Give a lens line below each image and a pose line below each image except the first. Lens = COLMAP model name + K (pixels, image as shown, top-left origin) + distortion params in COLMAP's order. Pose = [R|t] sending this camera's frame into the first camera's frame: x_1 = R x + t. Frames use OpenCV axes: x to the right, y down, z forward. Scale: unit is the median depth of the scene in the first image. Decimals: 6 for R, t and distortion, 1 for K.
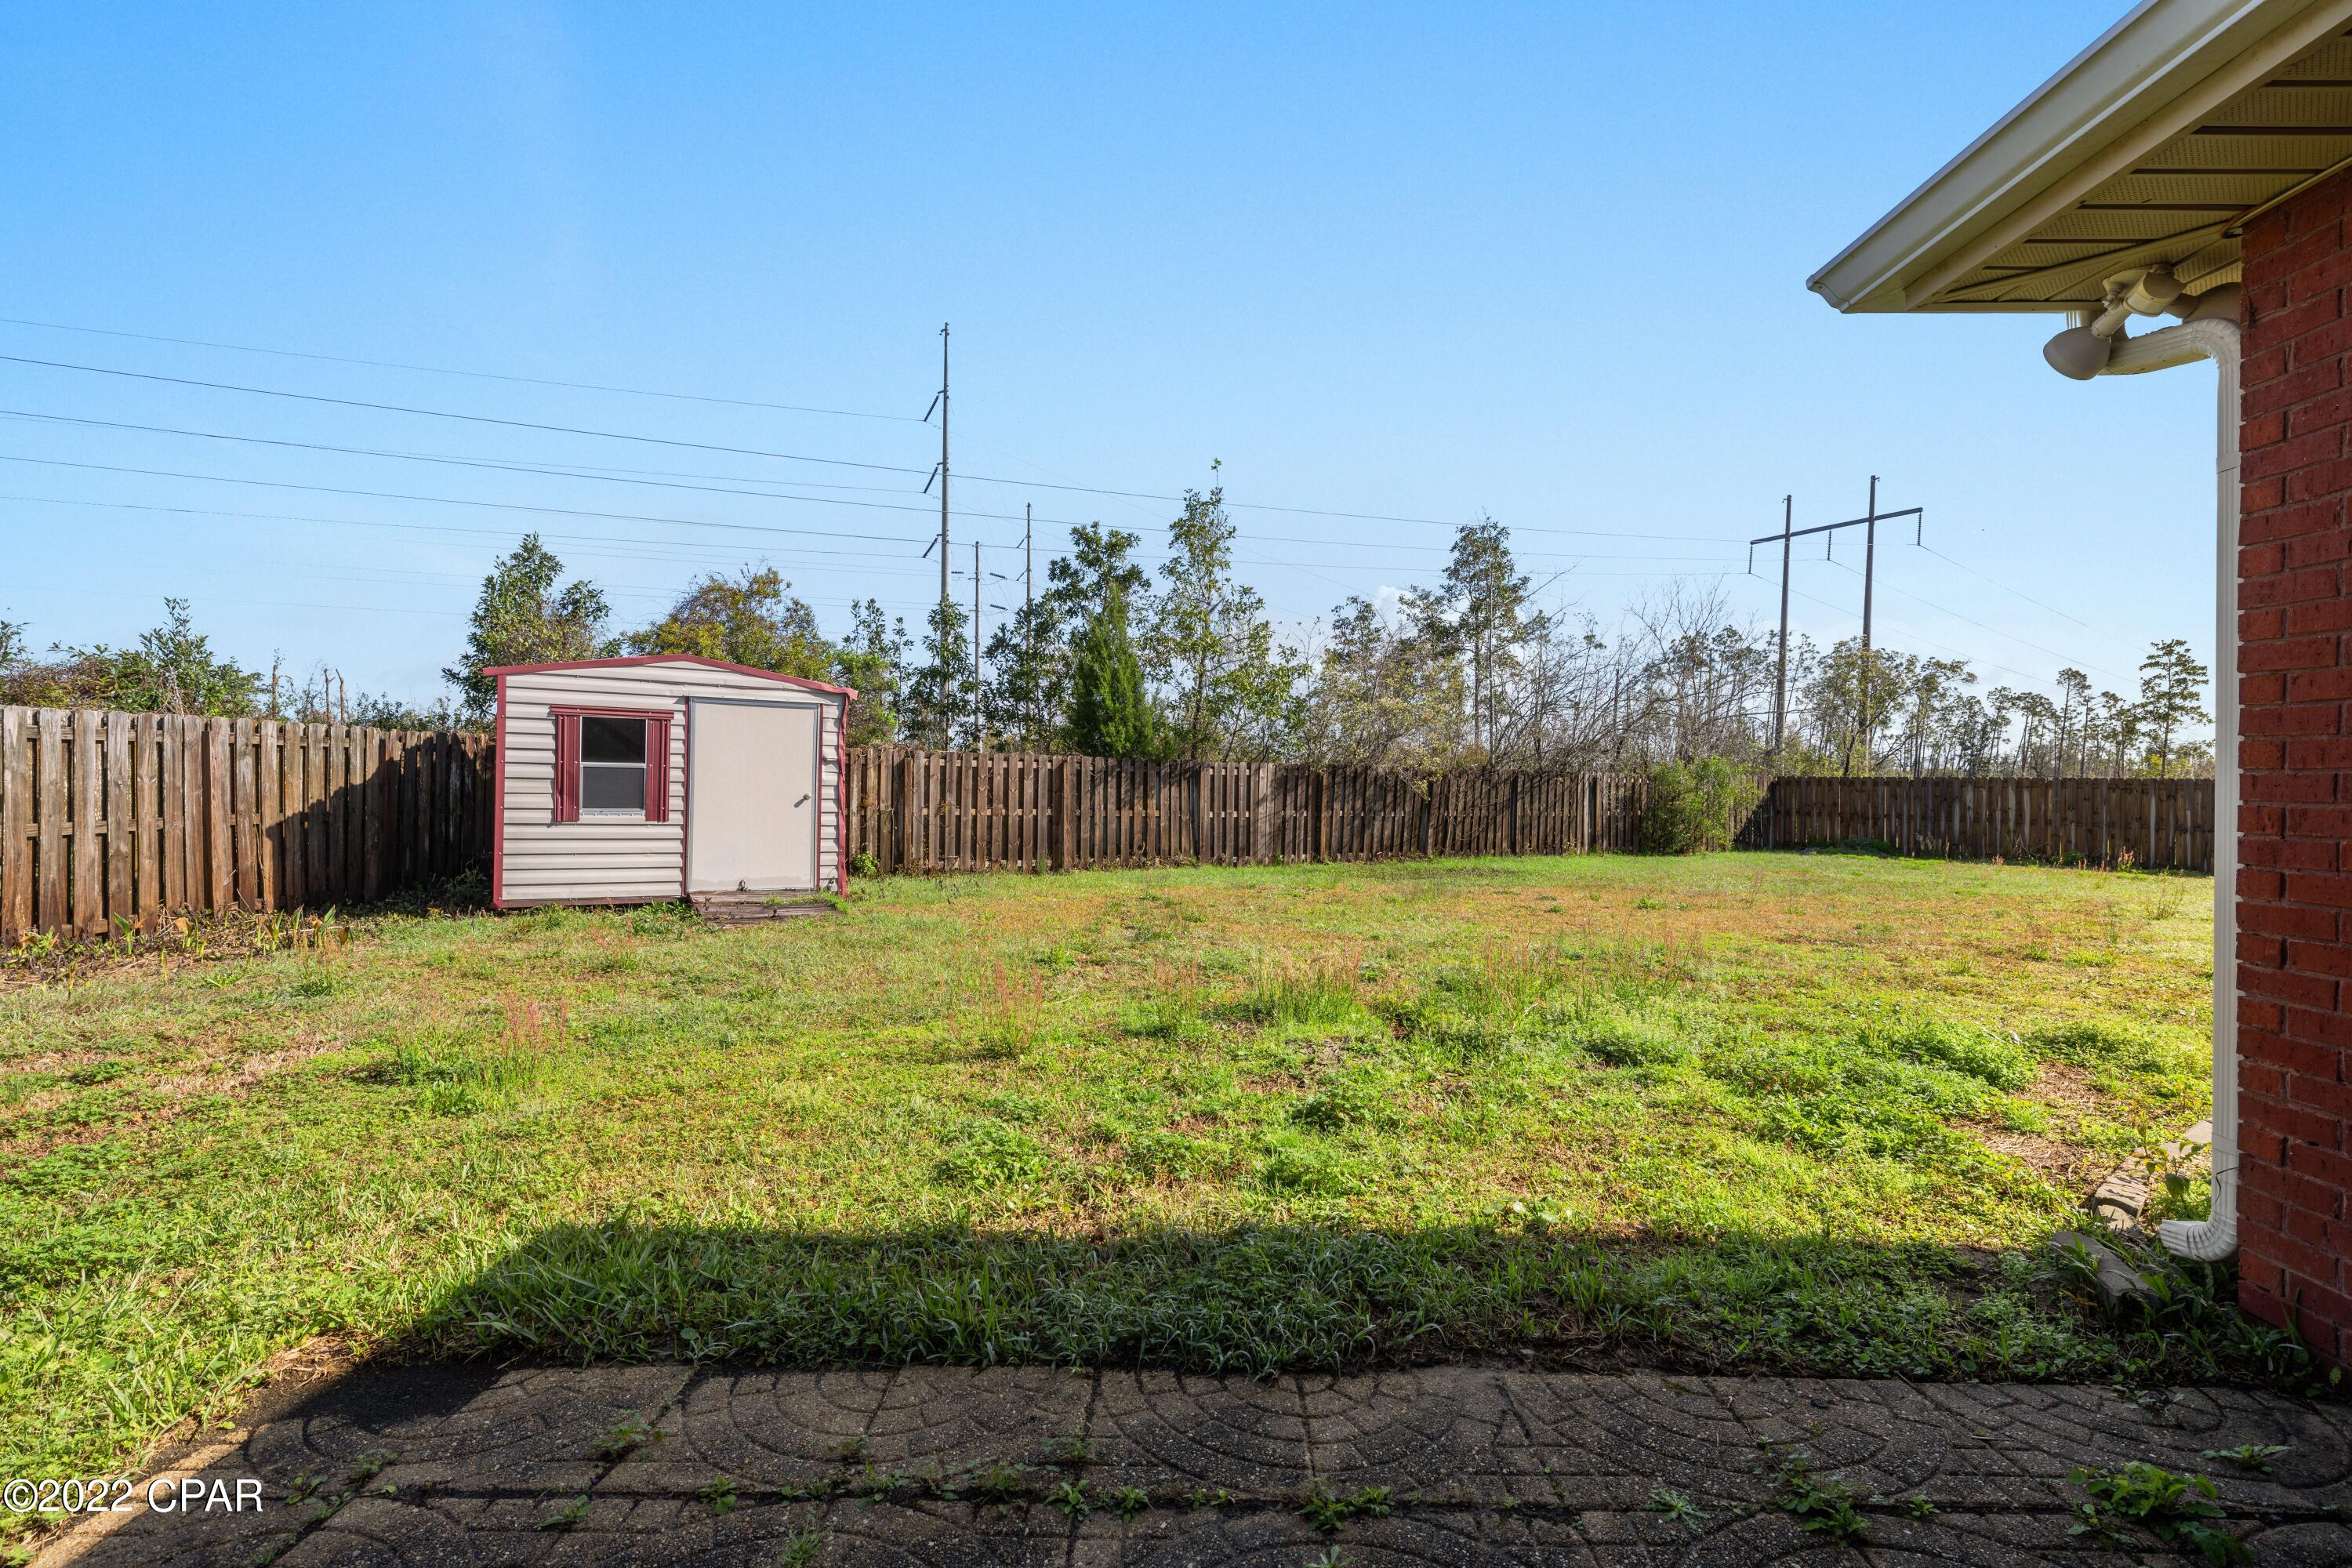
lens RADIAL K [[1030.4, 0, 1176.0], [0, 1030.4, 784.0], [0, 0, 1]] dist [-0.000879, -0.000602]
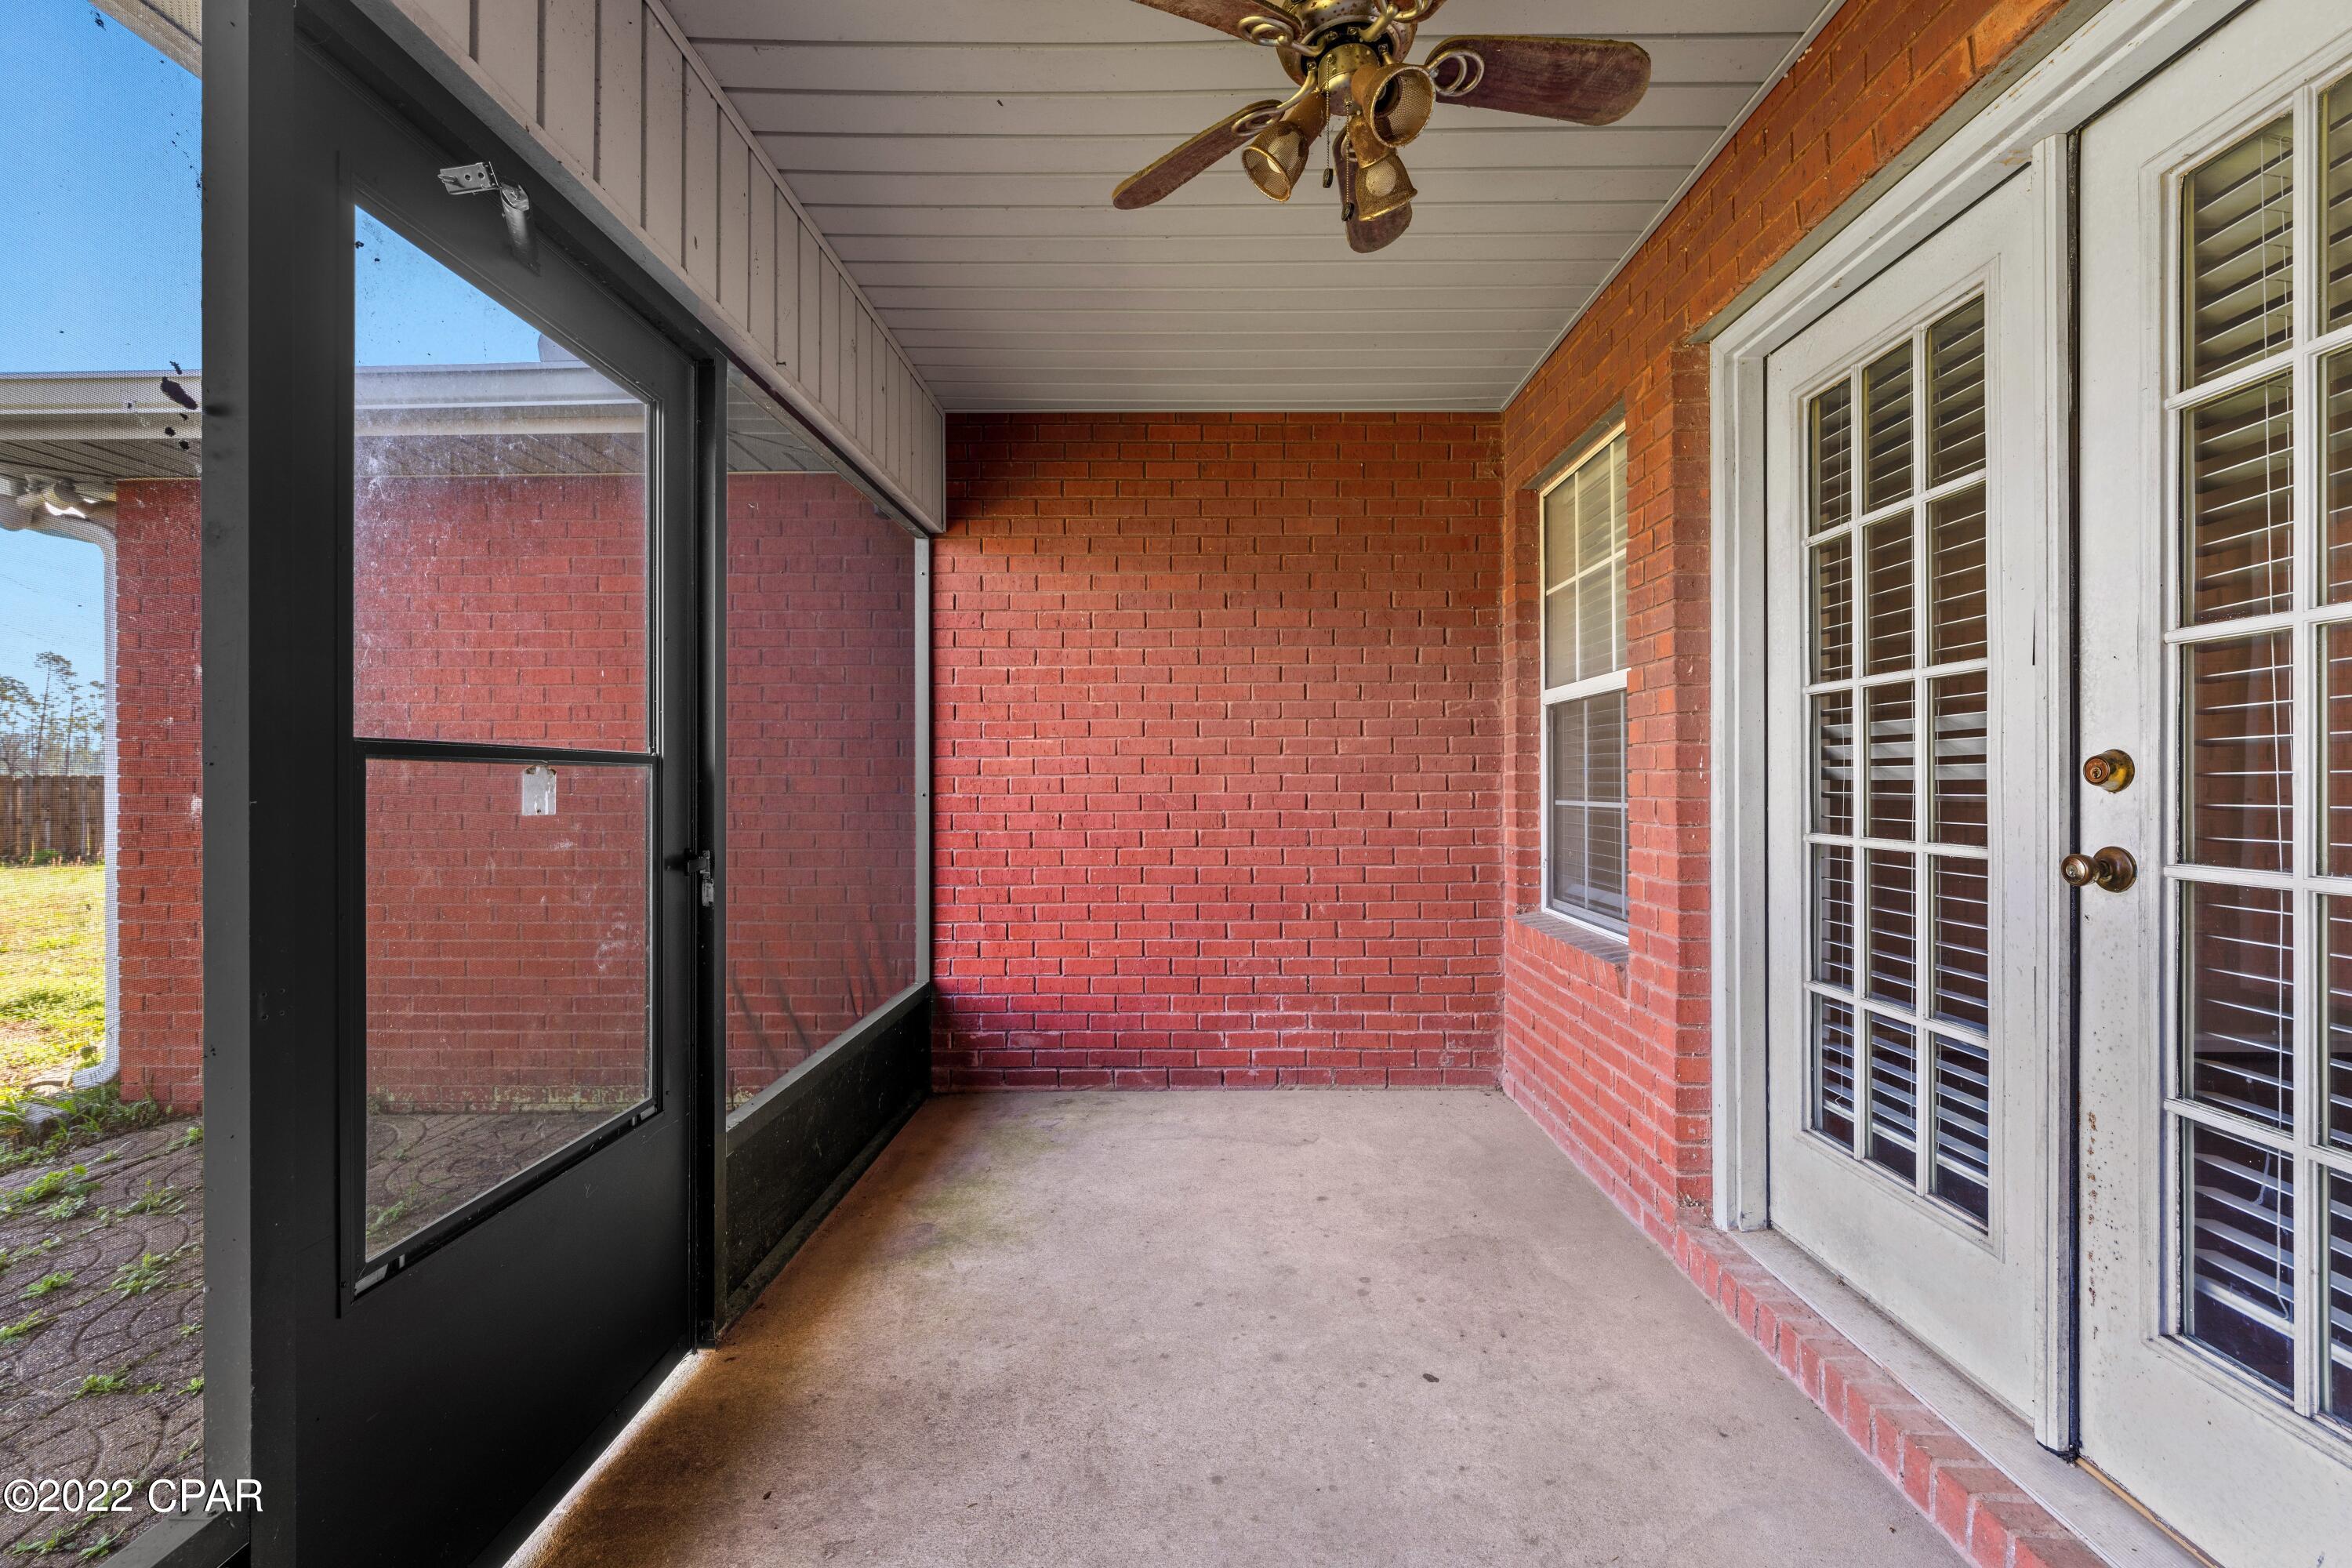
lens RADIAL K [[955.0, 0, 1176.0], [0, 955.0, 784.0], [0, 0, 1]] dist [0.001891, 0.000507]
pose [[-0.008993, -0.008078, 0.999927, -0.538952], [0.000767, 0.999967, 0.008085, -0.037226], [-0.999959, 0.000840, -0.008986, -0.692305]]
